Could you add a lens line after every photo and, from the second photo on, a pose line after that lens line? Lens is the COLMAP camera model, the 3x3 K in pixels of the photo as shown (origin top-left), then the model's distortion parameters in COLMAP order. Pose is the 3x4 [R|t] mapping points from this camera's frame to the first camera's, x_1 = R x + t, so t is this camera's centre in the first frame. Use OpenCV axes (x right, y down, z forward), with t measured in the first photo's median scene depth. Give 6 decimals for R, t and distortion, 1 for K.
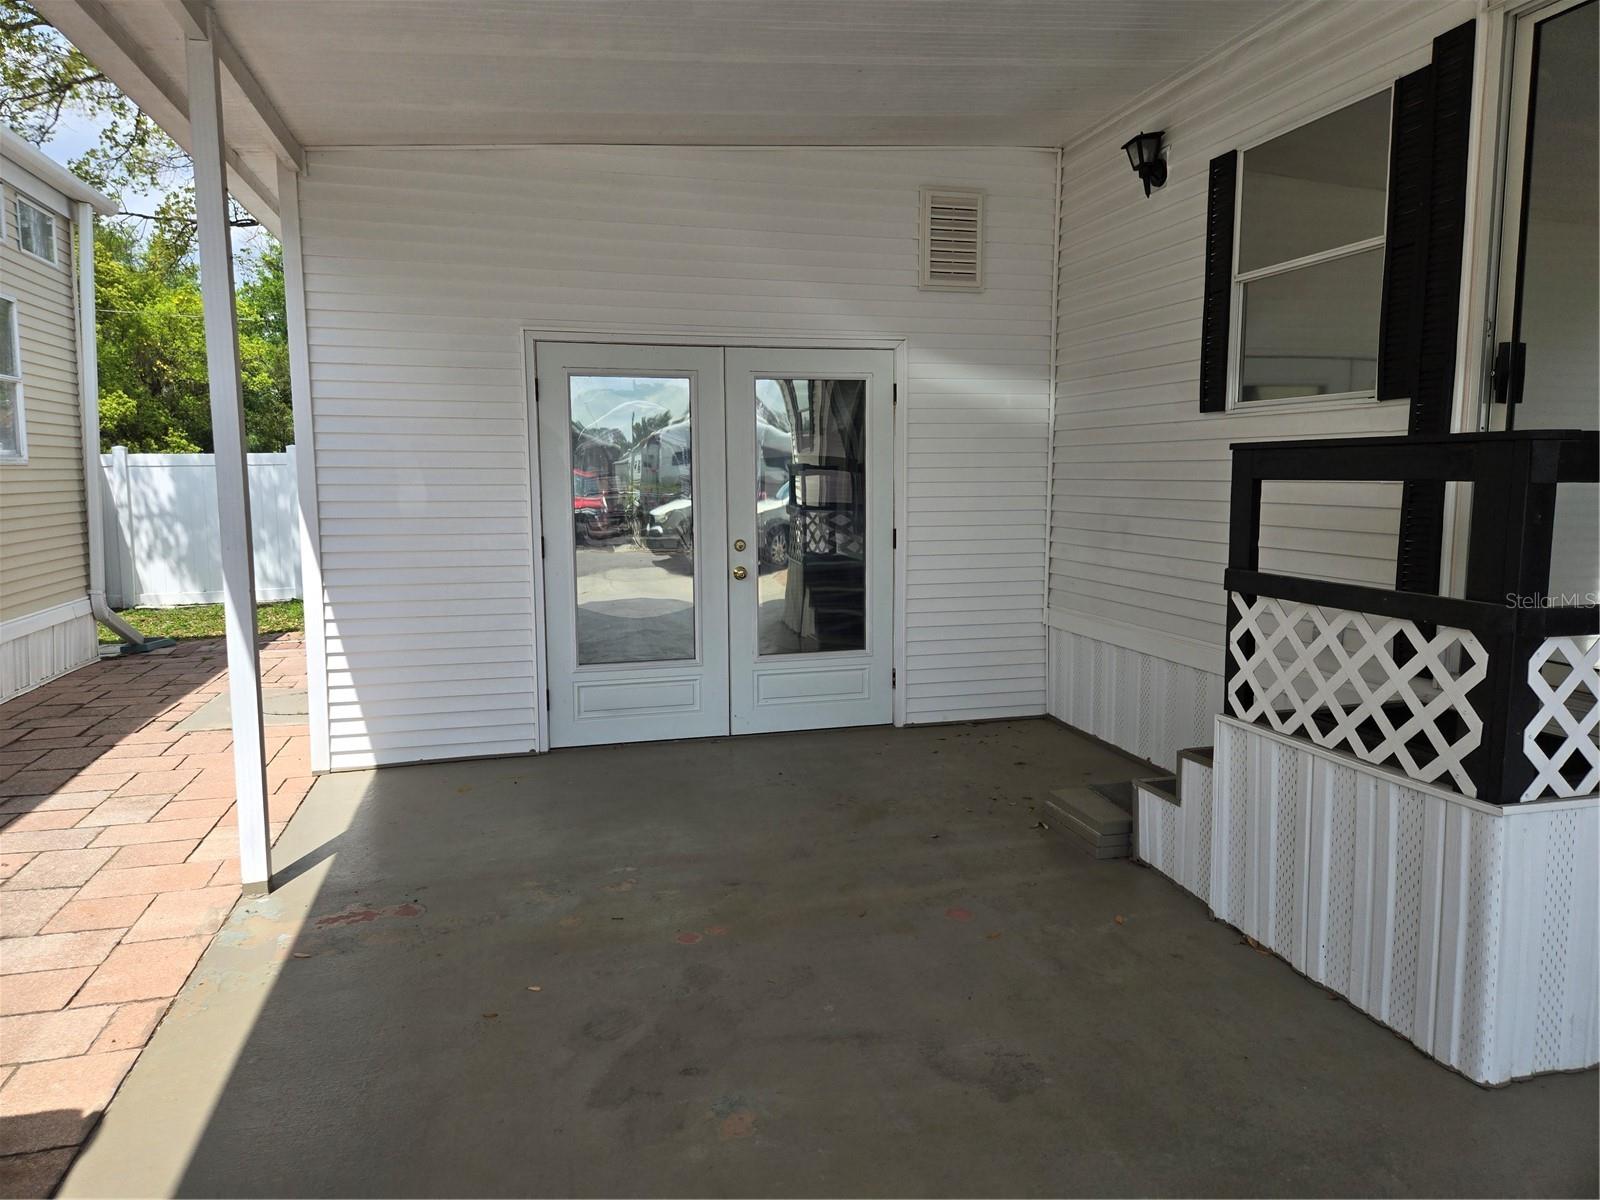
lens RADIAL K [[1093.8, 0, 772.6], [0, 1093.8, 598.3], [0, 0, 1]] dist [0.100925, -0.084793]
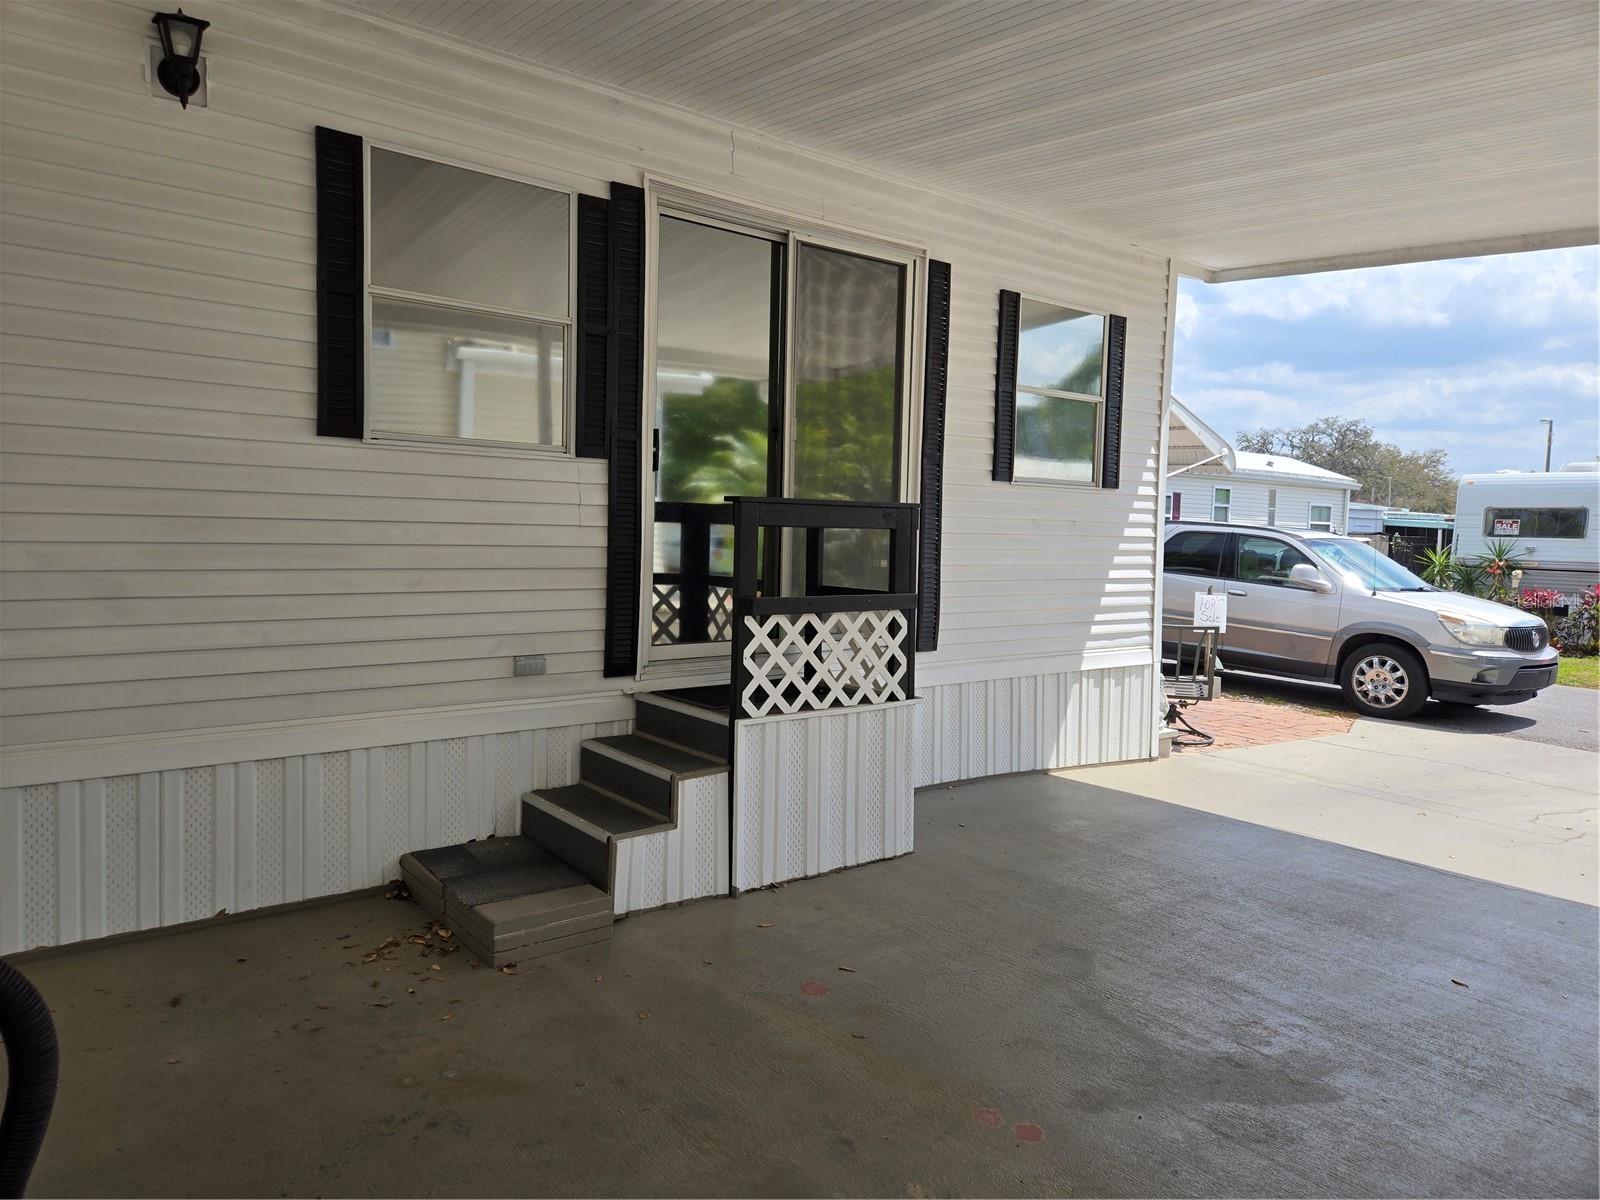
lens RADIAL K [[1092.1, 0, 799.9], [0, 1092.1, 584.5], [0, 0, 1]] dist [0.070869, -0.087476]
pose [[-0.446577, -0.053343, 0.893154, -0.684323], [0.081977, 0.991583, 0.100210, -0.156882], [-0.890982, 0.117969, -0.438445, 1.477778]]
